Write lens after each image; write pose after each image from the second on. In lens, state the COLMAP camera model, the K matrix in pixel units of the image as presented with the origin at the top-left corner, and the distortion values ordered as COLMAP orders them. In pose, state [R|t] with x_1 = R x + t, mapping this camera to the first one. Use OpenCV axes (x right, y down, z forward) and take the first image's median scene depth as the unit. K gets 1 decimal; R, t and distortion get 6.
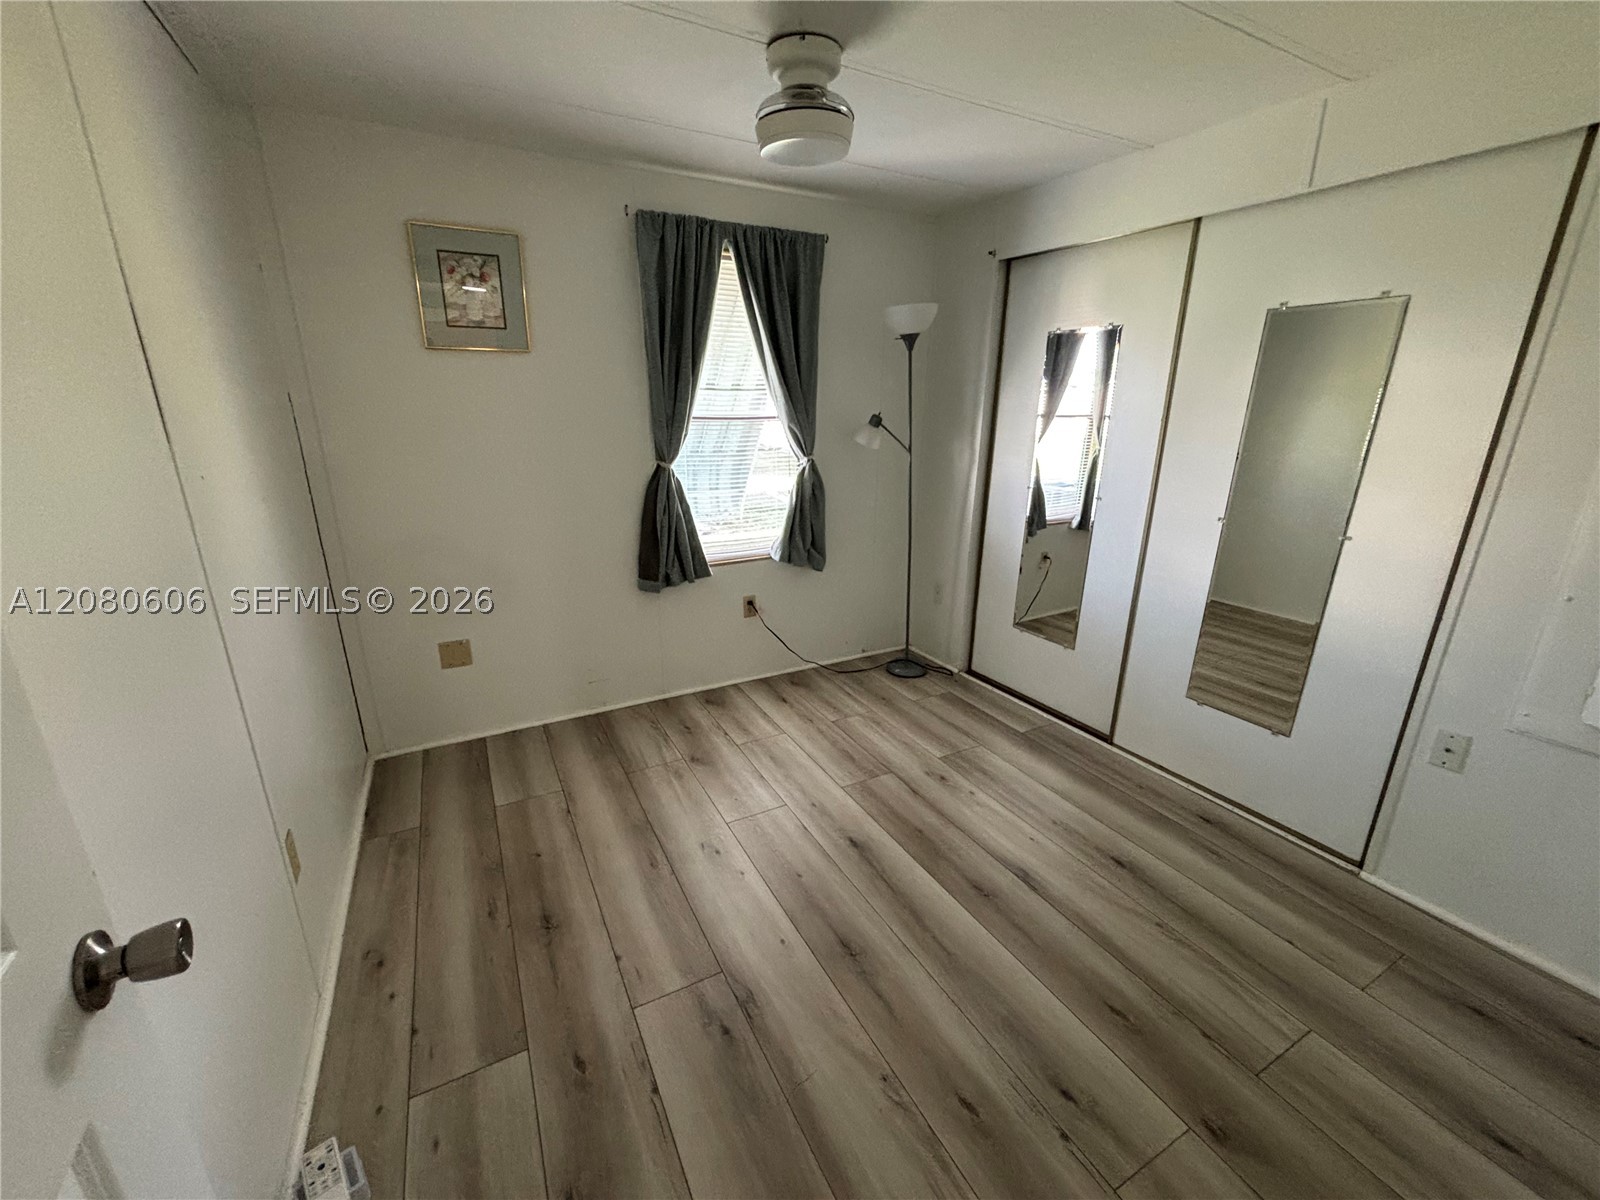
lens RADIAL K [[639.0, 0, 803.6], [0, 639.0, 588.5], [0, 0, 1]] dist [-0.001963, 0.001203]
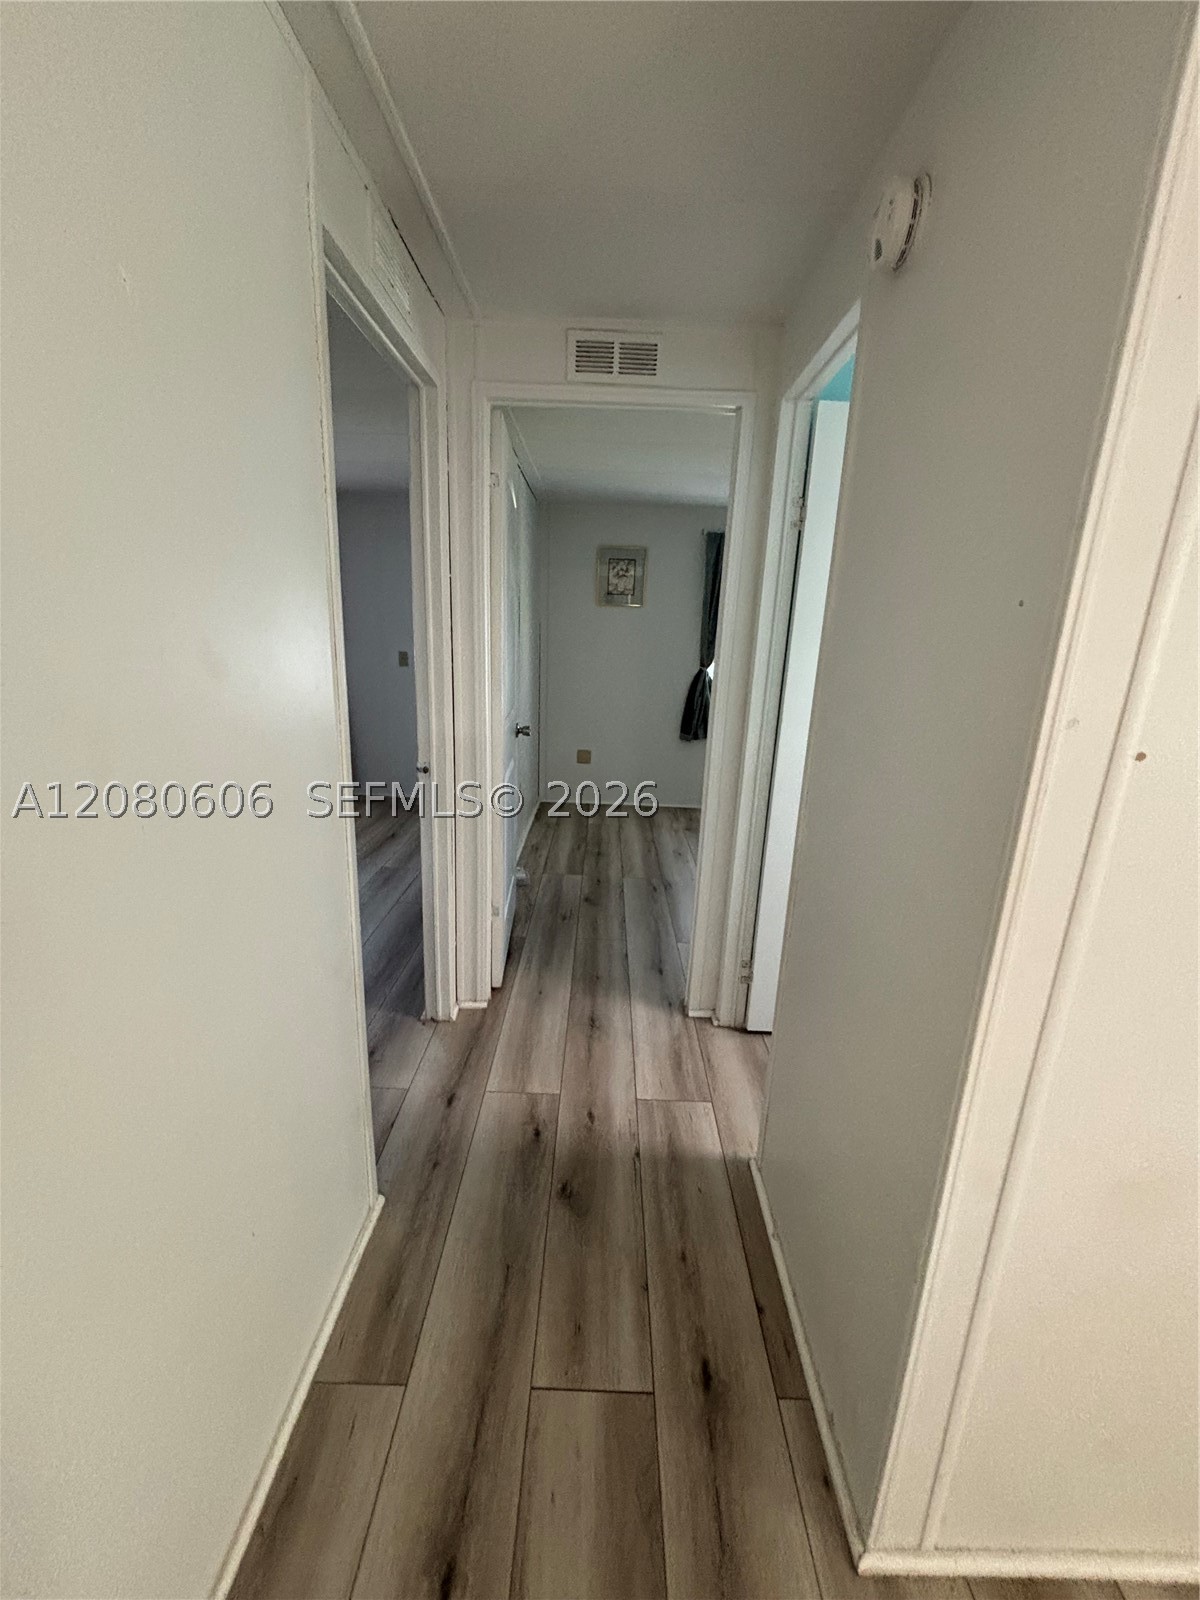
lens RADIAL K [[639.0, 0, 603.5], [0, 639.0, 804.1], [0, 0, 1]] dist [-0.001963, 0.001203]
pose [[0.874773, 0.152982, -0.459749, 0.492241], [-0.173504, 0.984830, -0.002426, 0.273698], [0.452404, 0.081891, 0.888046, -0.800541]]
